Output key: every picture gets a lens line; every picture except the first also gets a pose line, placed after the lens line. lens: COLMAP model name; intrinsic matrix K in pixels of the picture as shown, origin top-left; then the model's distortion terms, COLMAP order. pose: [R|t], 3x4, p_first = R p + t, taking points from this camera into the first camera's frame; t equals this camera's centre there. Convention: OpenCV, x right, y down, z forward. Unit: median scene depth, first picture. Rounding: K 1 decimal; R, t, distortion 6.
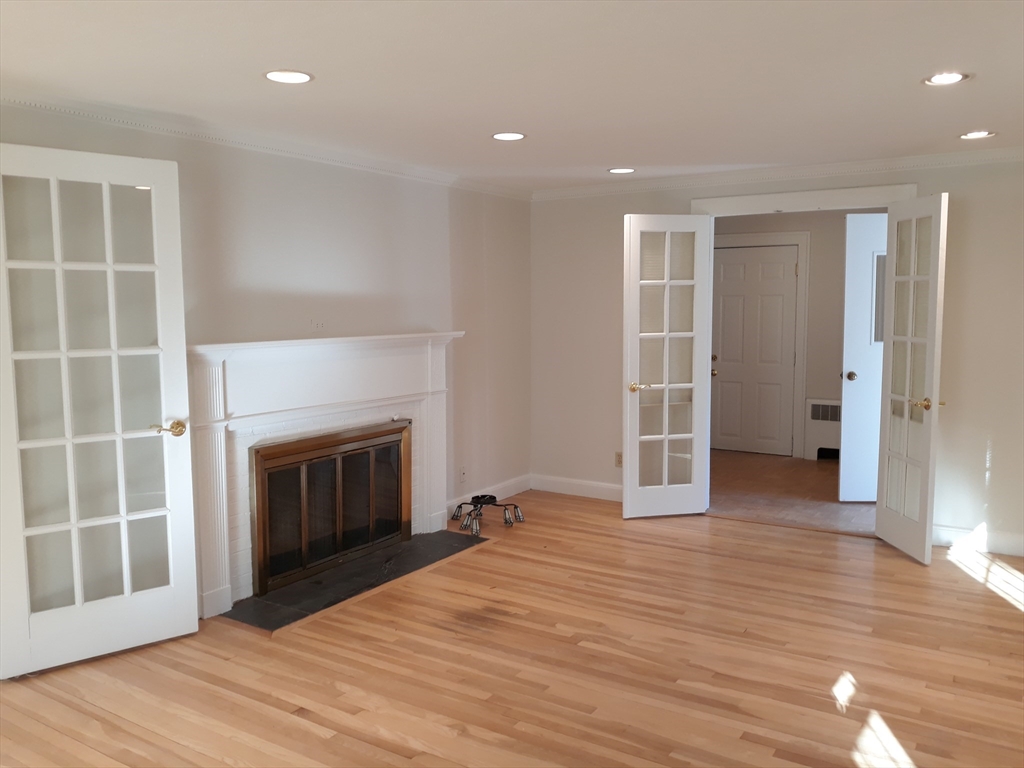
lens RADIAL K [[848.3, 0, 505.6], [0, 848.3, 388.2], [0, 0, 1]] dist [0.063887, -0.122776]
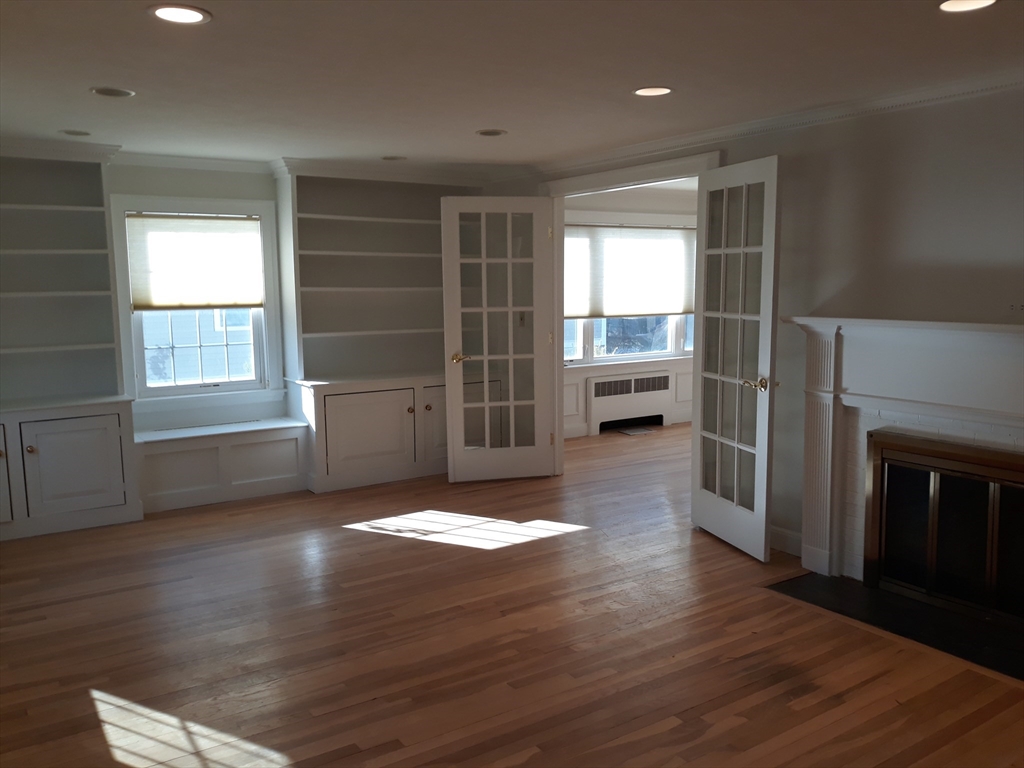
lens RADIAL K [[848.3, 0, 537.6], [0, 848.3, 402.0], [0, 0, 1]] dist [0.063887, -0.122776]
pose [[-0.354582, 0.142677, -0.924075, 0.827766], [-0.097041, 0.977337, 0.188137, -0.121969], [0.929975, 0.156383, -0.332701, 1.115366]]
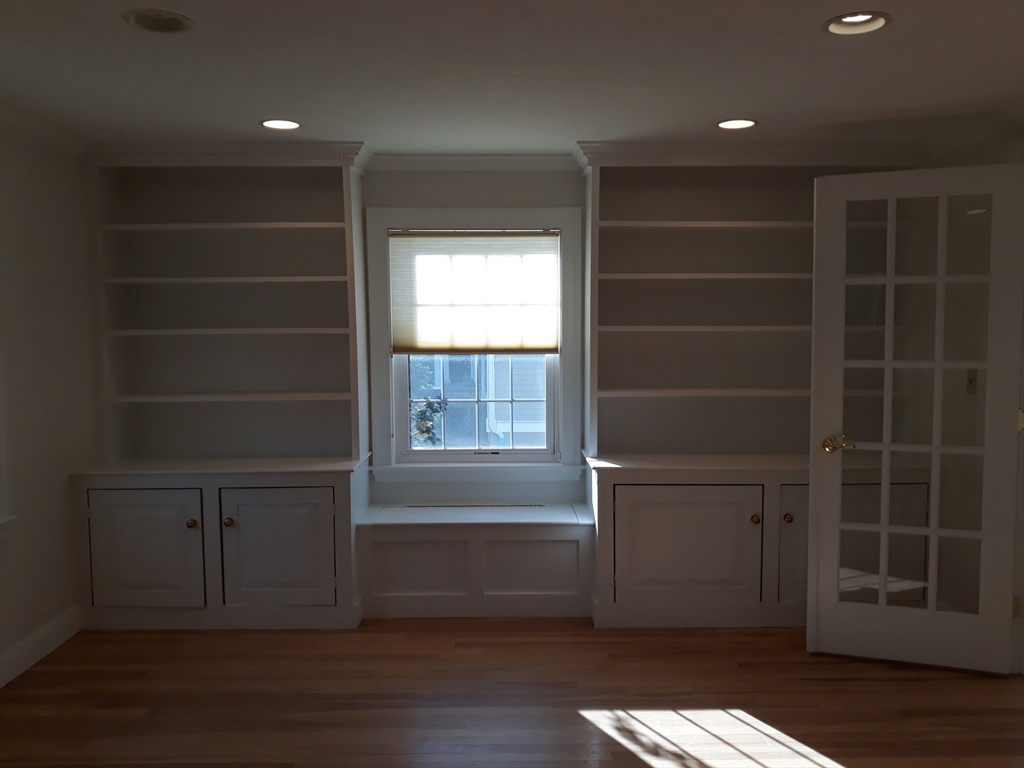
lens RADIAL K [[848.3, 0, 508.6], [0, 848.3, 381.7], [0, 0, 1]] dist [0.063887, -0.122776]
pose [[-0.829037, 0.048935, -0.557049, 0.203311], [-0.055415, 0.984071, 0.168918, -0.097659], [0.556442, 0.170908, -0.813119, 0.990200]]
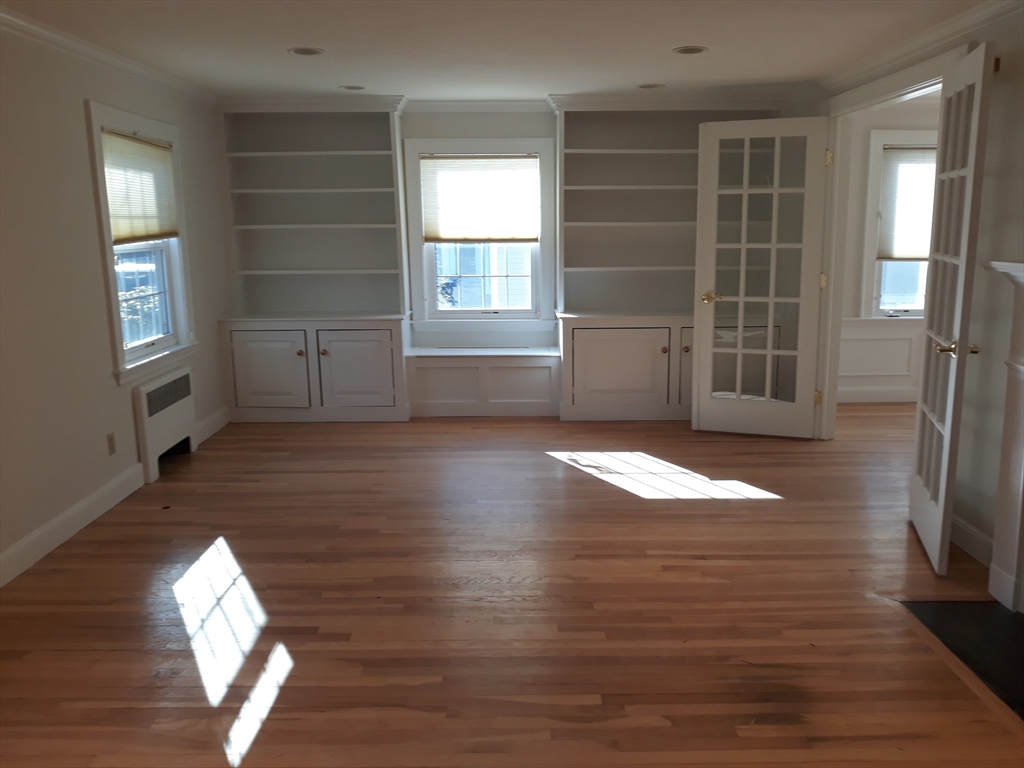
lens RADIAL K [[848.3, 0, 524.3], [0, 848.3, 405.1], [0, 0, 1]] dist [0.063887, -0.122776]
pose [[-0.820529, 0.132595, -0.556013, 0.511753], [-0.053486, 0.950645, 0.305637, -0.151454], [0.569097, 0.280523, -0.772940, 1.470995]]
